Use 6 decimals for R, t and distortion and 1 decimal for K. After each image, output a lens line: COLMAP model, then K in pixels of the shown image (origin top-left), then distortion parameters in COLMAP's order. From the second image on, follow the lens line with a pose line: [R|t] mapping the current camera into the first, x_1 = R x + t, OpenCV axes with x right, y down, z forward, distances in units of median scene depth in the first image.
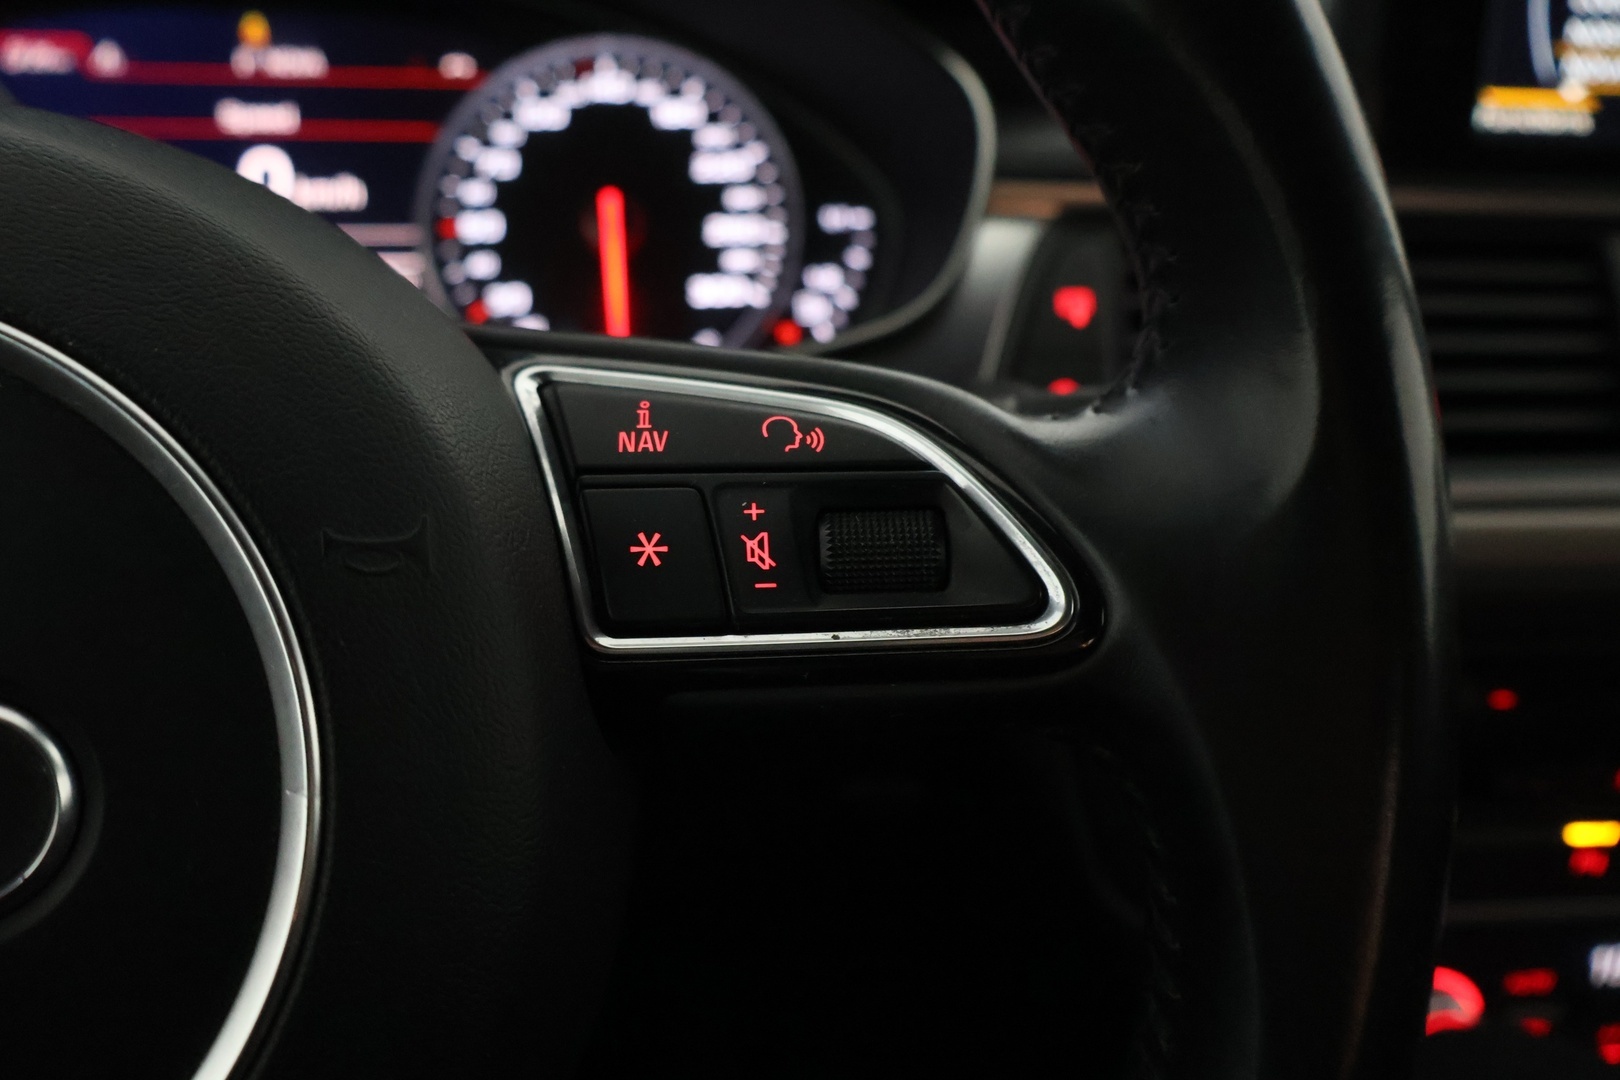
lens RADIAL K [[1385.5, 0, 810.0], [0, 1385.5, 547.0], [0, 0, 1]] dist [0.001612, 0.009822]
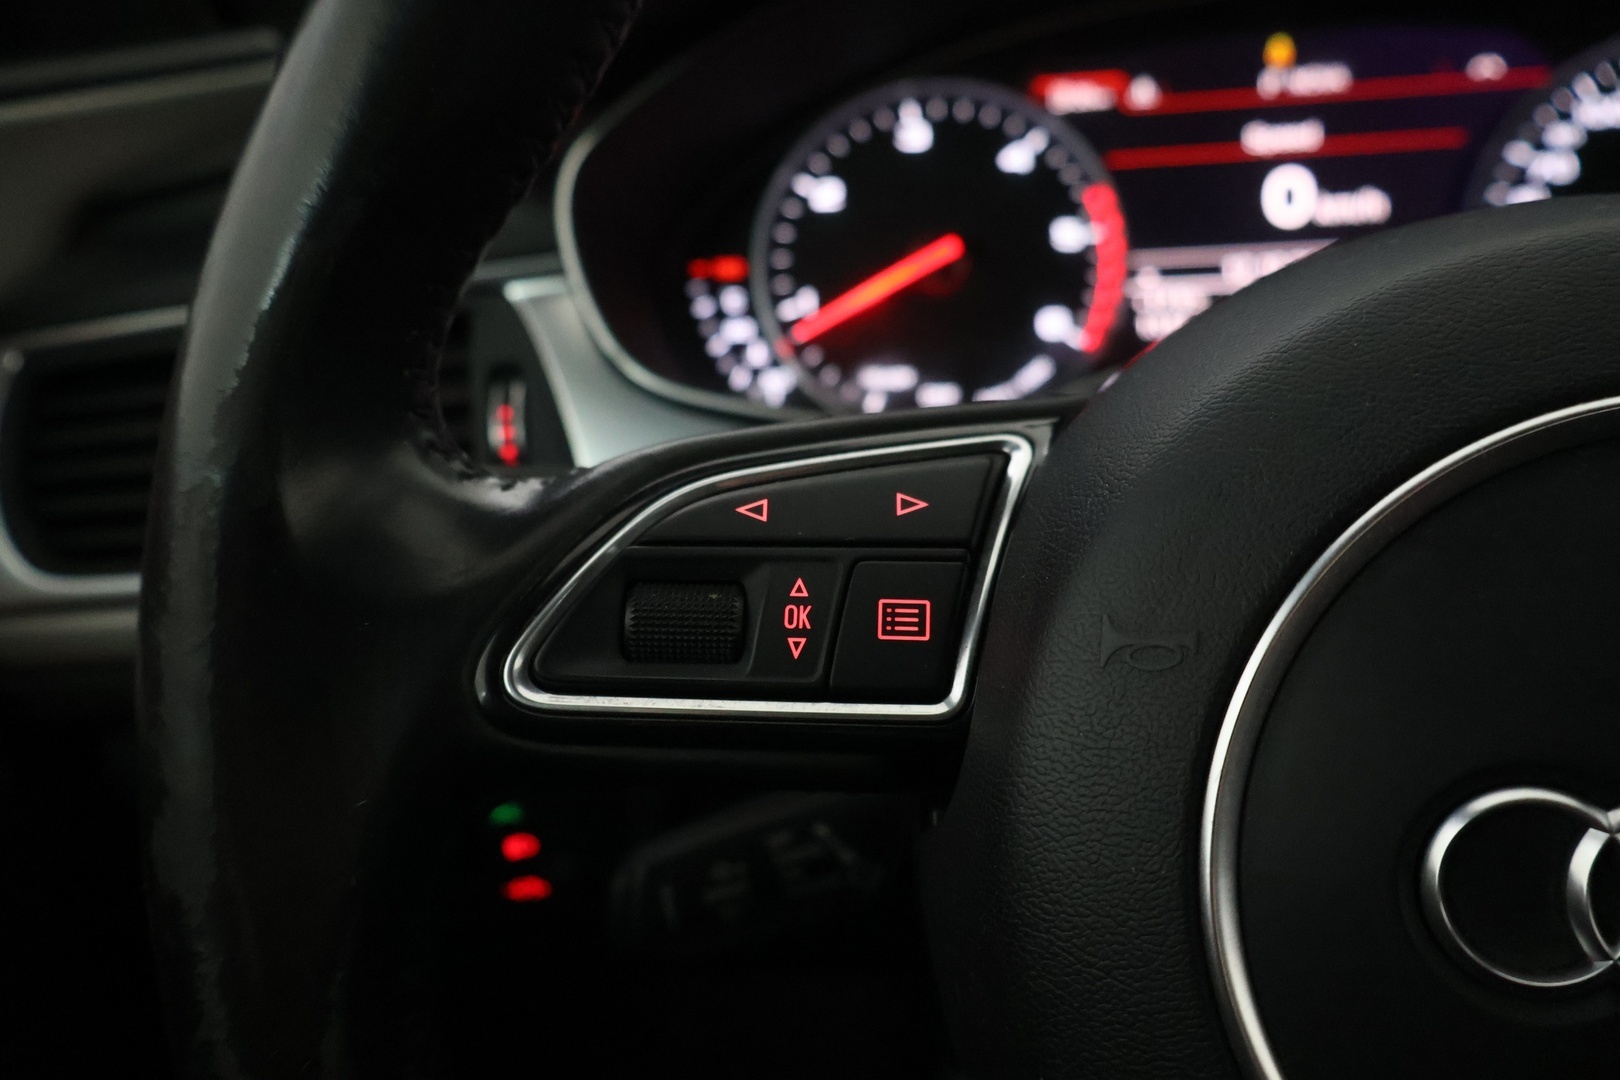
lens RADIAL K [[1385.5, 0, 803.4], [0, 1385.5, 534.0], [0, 0, 1]] dist [0.001612, 0.009822]
pose [[0.926023, 0.035040, -0.375838, -0.331898], [-0.029040, 0.999344, 0.021620, -0.027612], [0.376349, -0.009106, 0.926433, -0.089717]]
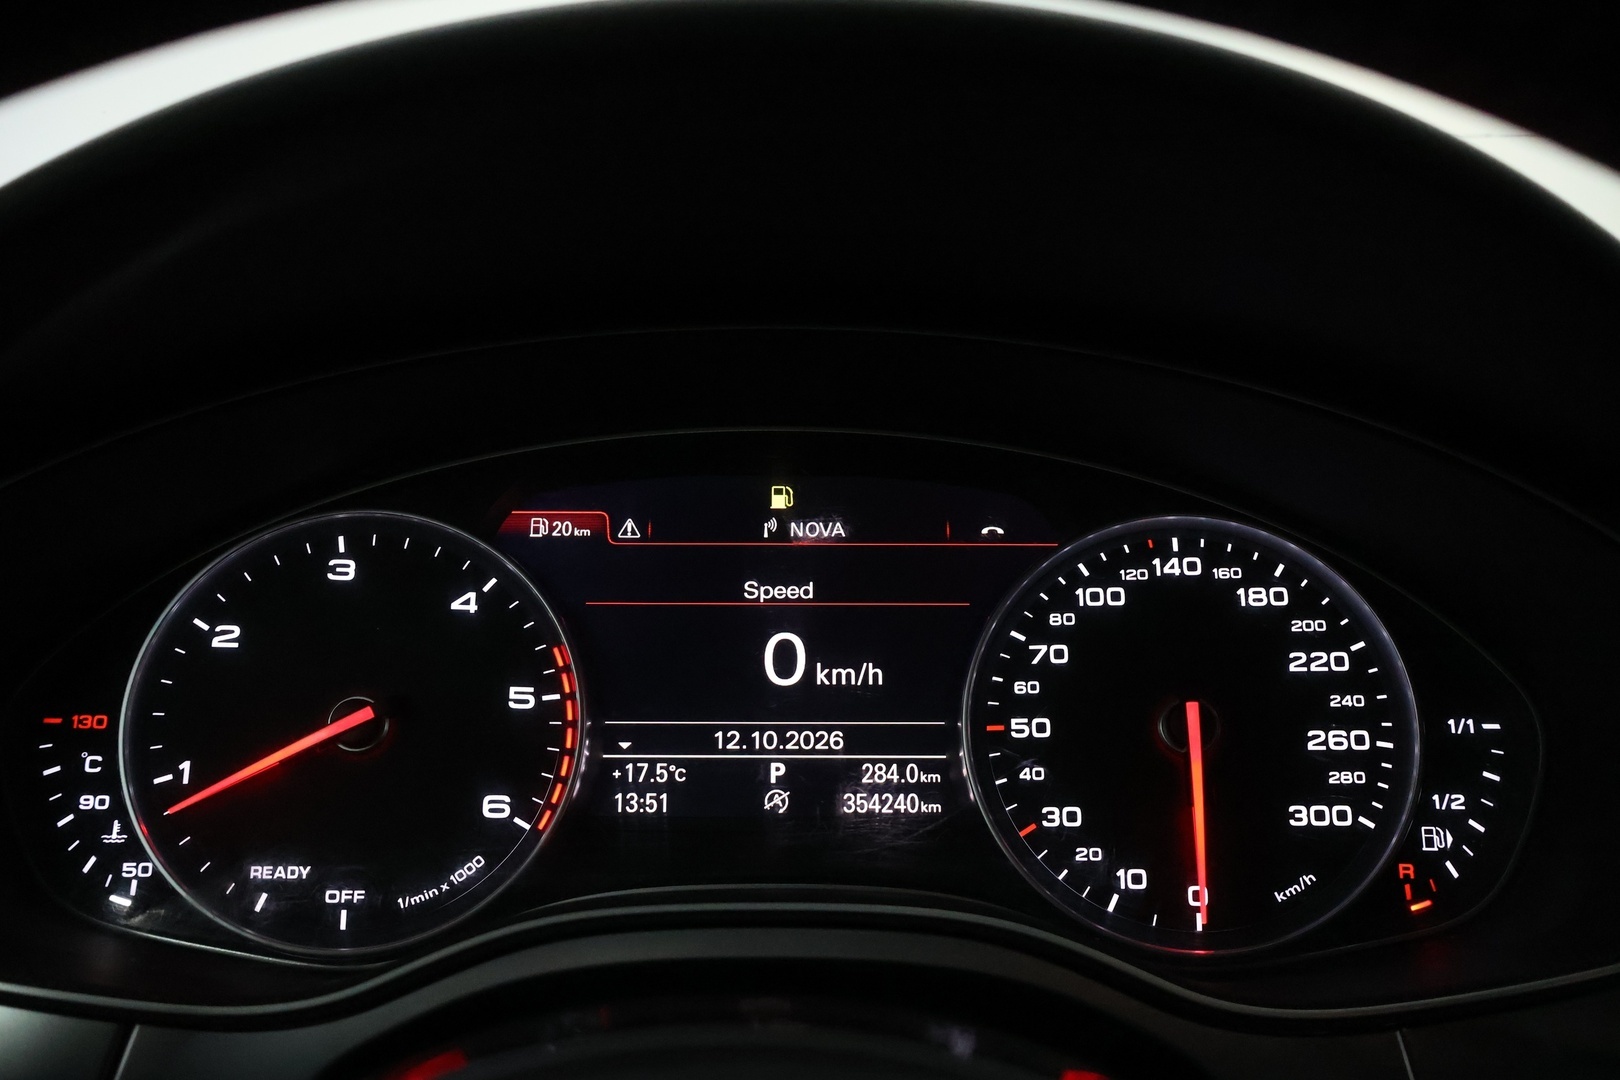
lens RADIAL K [[1385.5, 0, 804.4], [0, 1385.5, 535.5], [0, 0, 1]] dist [0.001612, 0.009822]
pose [[0.980917, 0.014736, -0.193869, -0.207298], [-0.049474, 0.983220, -0.175589, -0.187587], [0.188029, 0.181829, 0.965186, 0.118486]]
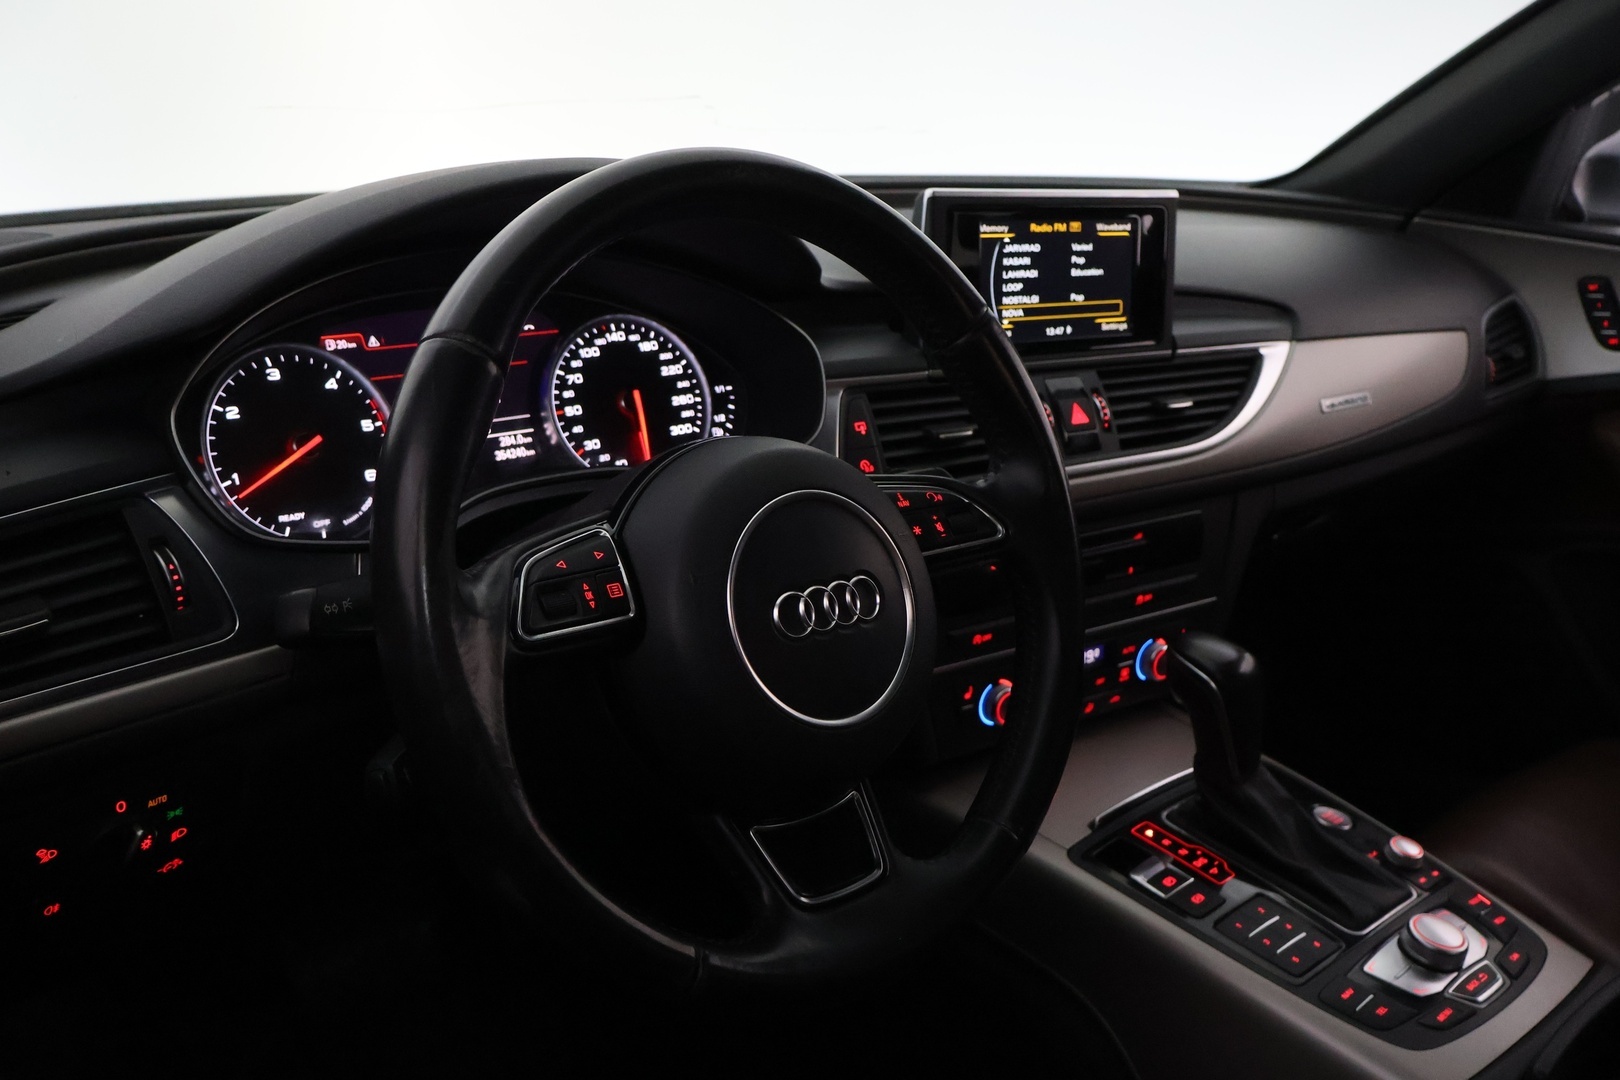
lens RADIAL K [[1454.5, 0, 811.8], [0, 1454.5, 548.2], [0, 0, 1]] dist [0.013348, -0.014125]
pose [[0.866573, -0.140716, 0.478801, -0.973647], [0.140497, 0.989408, 0.036496, -0.058548], [-0.478865, 0.035643, 0.877165, -1.027014]]
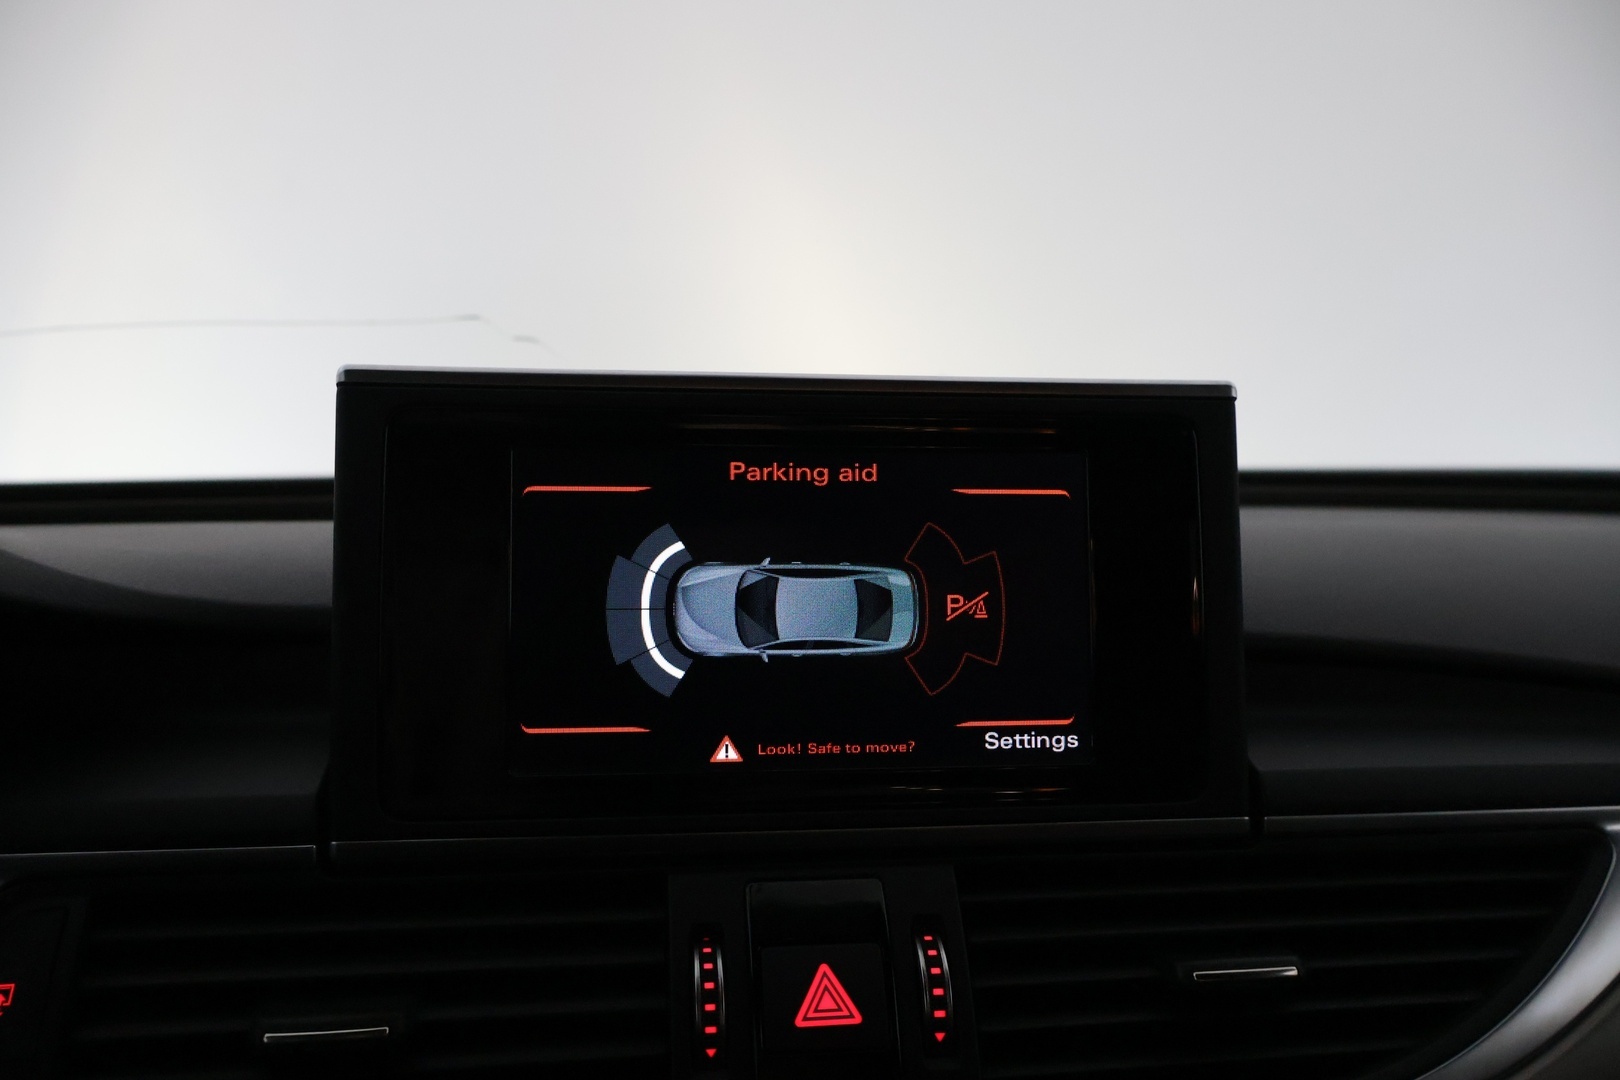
lens RADIAL K [[1385.5, 0, 803.5], [0, 1385.5, 547.6], [0, 0, 1]] dist [0.001612, 0.009822]
pose [[0.998047, -0.028795, 0.055429, 0.553107], [0.042914, 0.960909, -0.273520, -0.158444], [-0.045386, 0.275365, 0.960268, 0.059153]]
